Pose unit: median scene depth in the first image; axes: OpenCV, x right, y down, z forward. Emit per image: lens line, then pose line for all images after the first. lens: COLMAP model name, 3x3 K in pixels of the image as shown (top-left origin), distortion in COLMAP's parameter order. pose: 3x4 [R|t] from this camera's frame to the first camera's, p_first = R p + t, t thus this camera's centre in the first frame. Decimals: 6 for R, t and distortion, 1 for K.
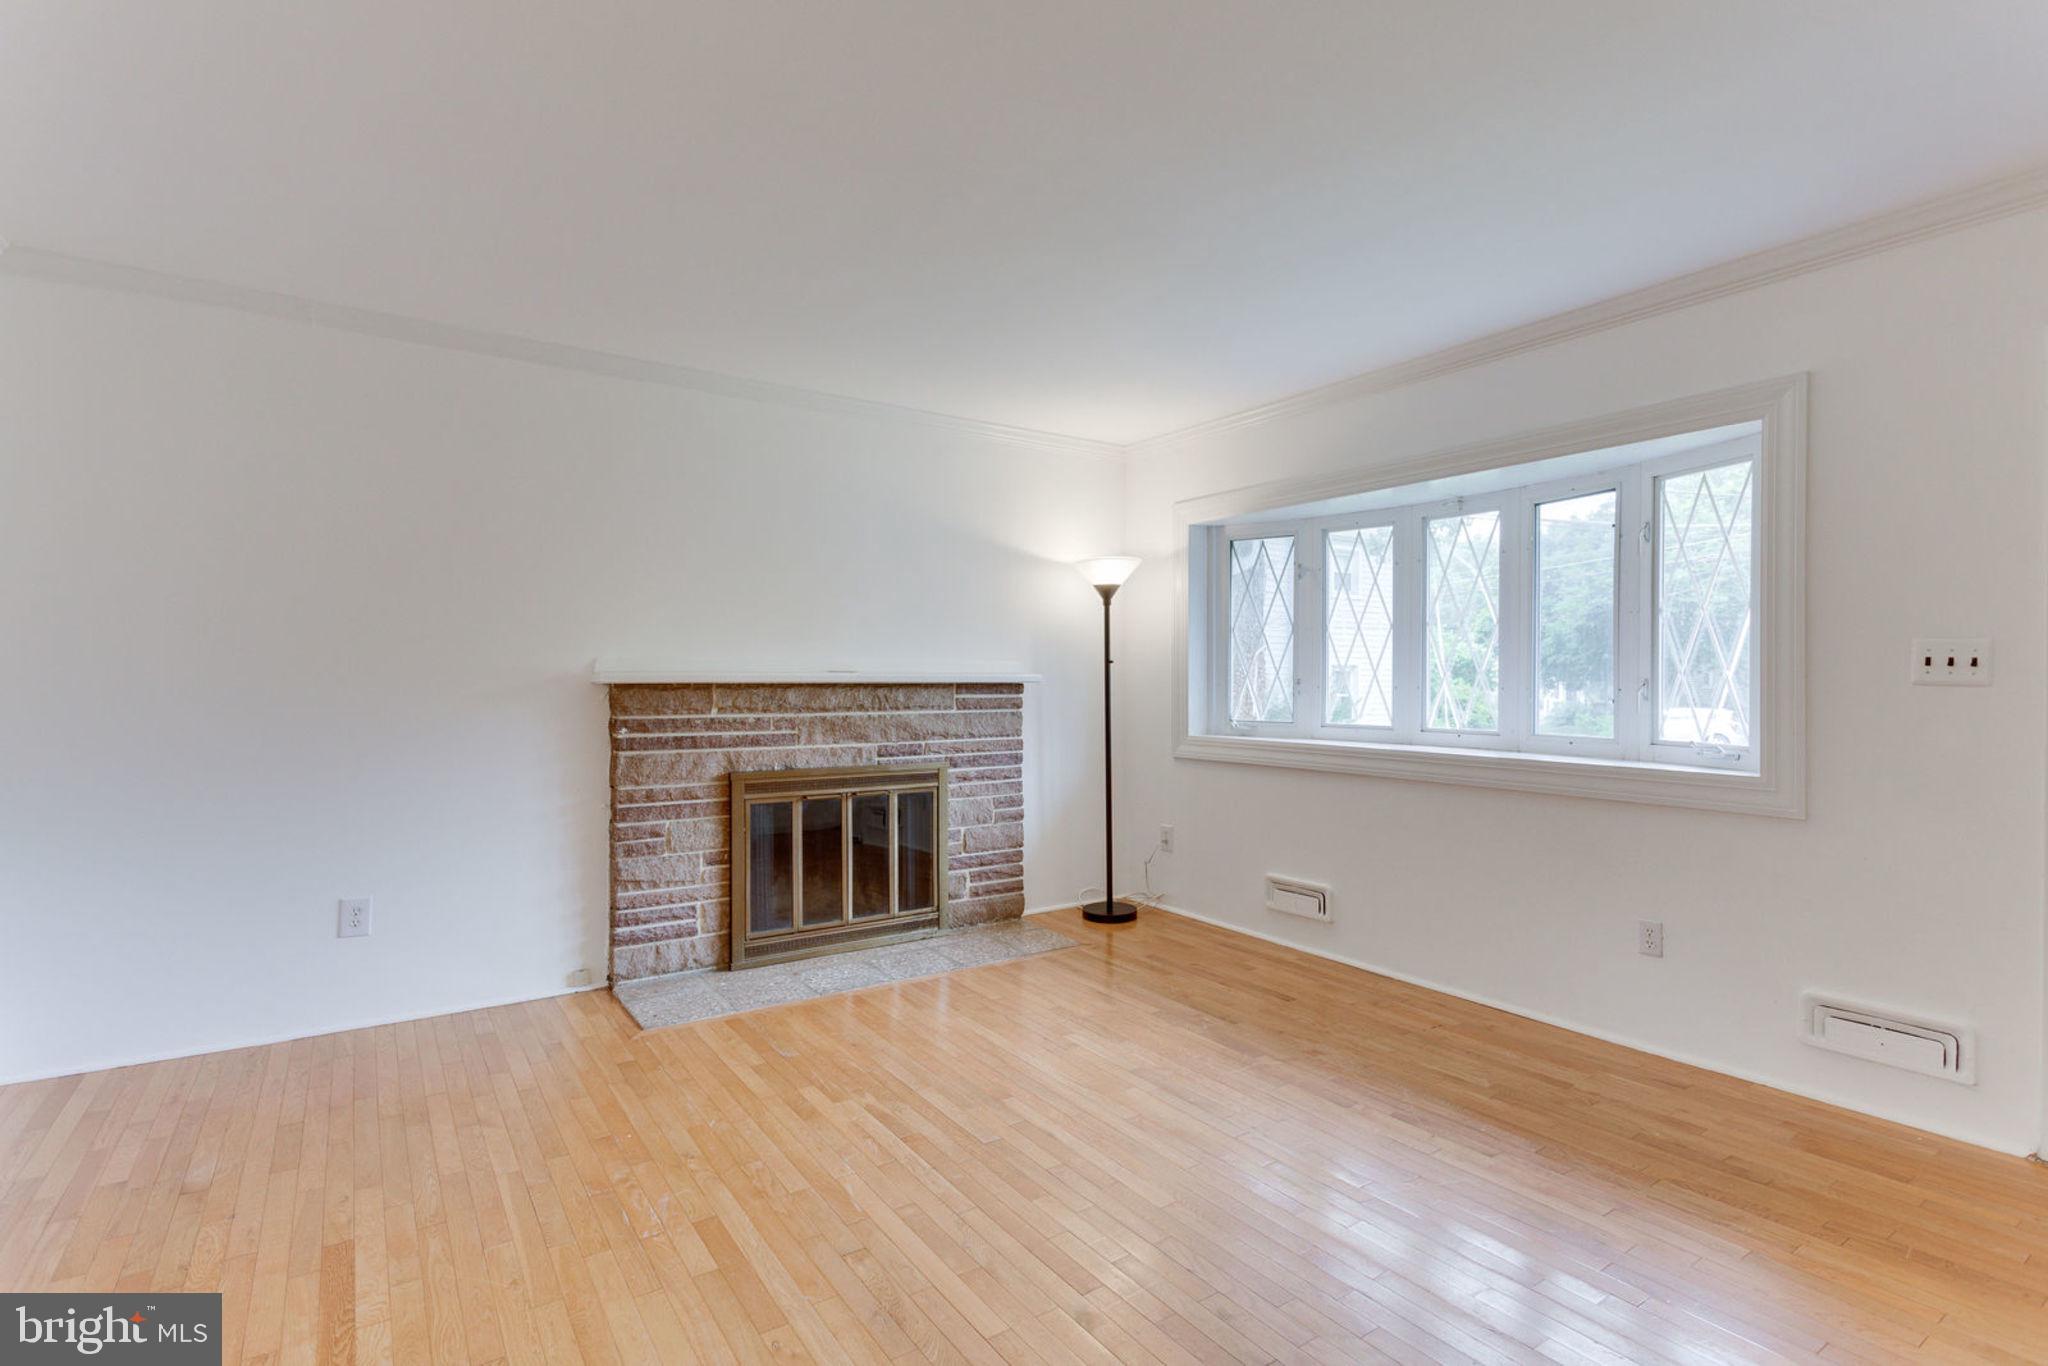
lens RADIAL K [[973.6, 0, 1019.1], [0, 973.6, 673.2], [0, 0, 1]] dist [0.006086, -0.007030]
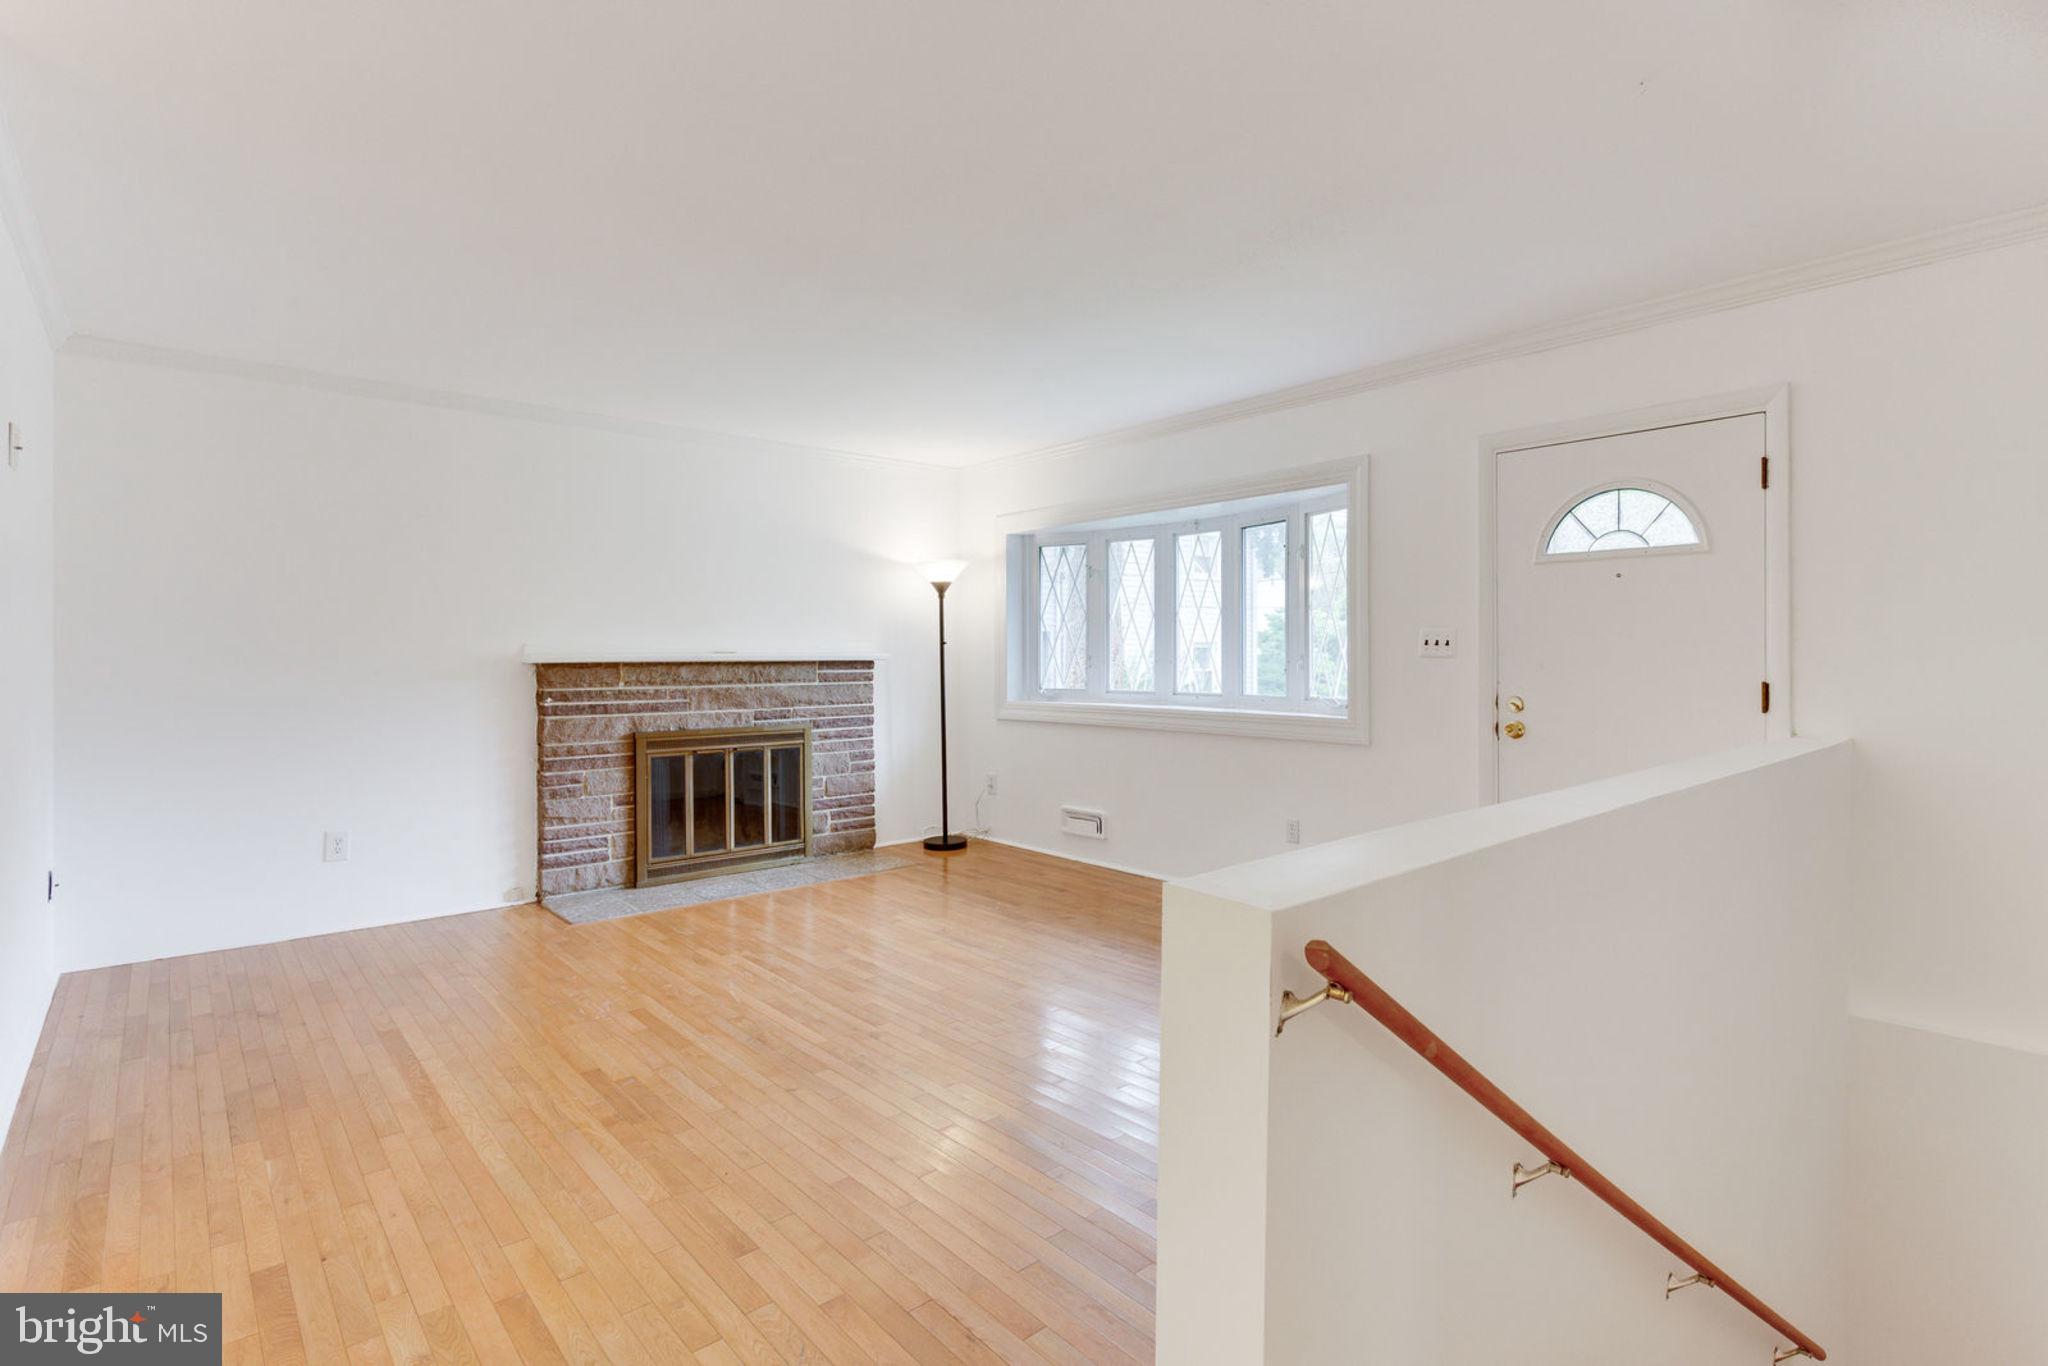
lens RADIAL K [[990.3, 0, 1026.0], [0, 990.3, 646.7], [0, 0, 1]] dist [0.003915, -0.000143]
pose [[0.993114, -0.006052, 0.116997, 0.056984], [0.006599, 0.999969, -0.004288, -0.001197], [-0.116968, 0.005031, 0.993123, -0.327812]]
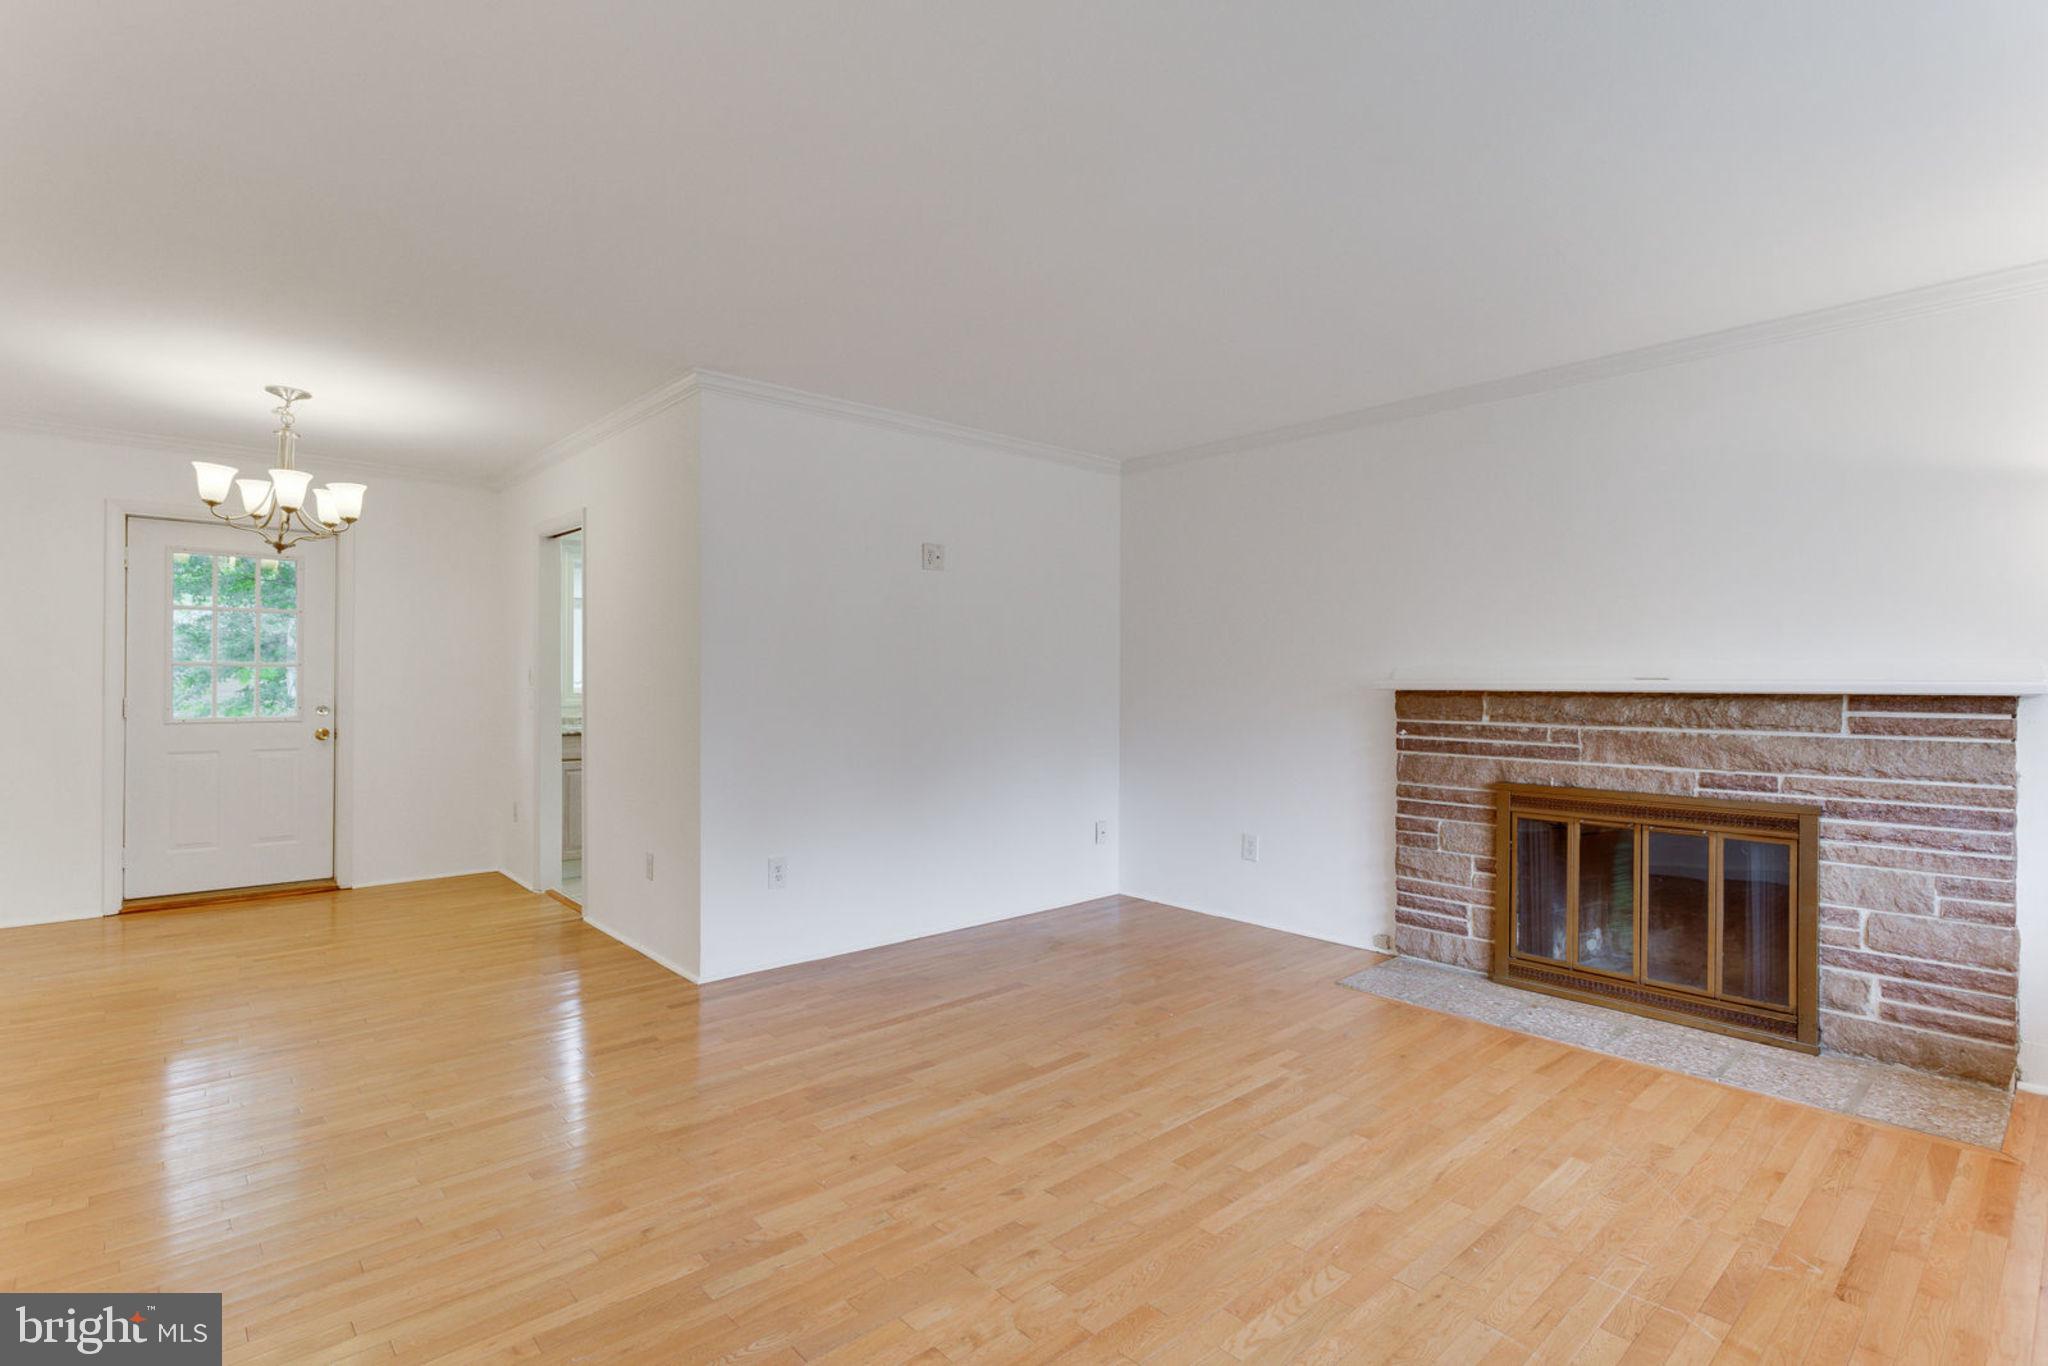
lens RADIAL K [[973.6, 0, 1019.1], [0, 973.6, 673.2], [0, 0, 1]] dist [0.006086, -0.007030]
pose [[0.138027, -0.008399, -0.990393, 0.585307], [0.003618, 0.999962, -0.007976, -0.001513], [0.990422, -0.002483, 0.138052, 0.365370]]
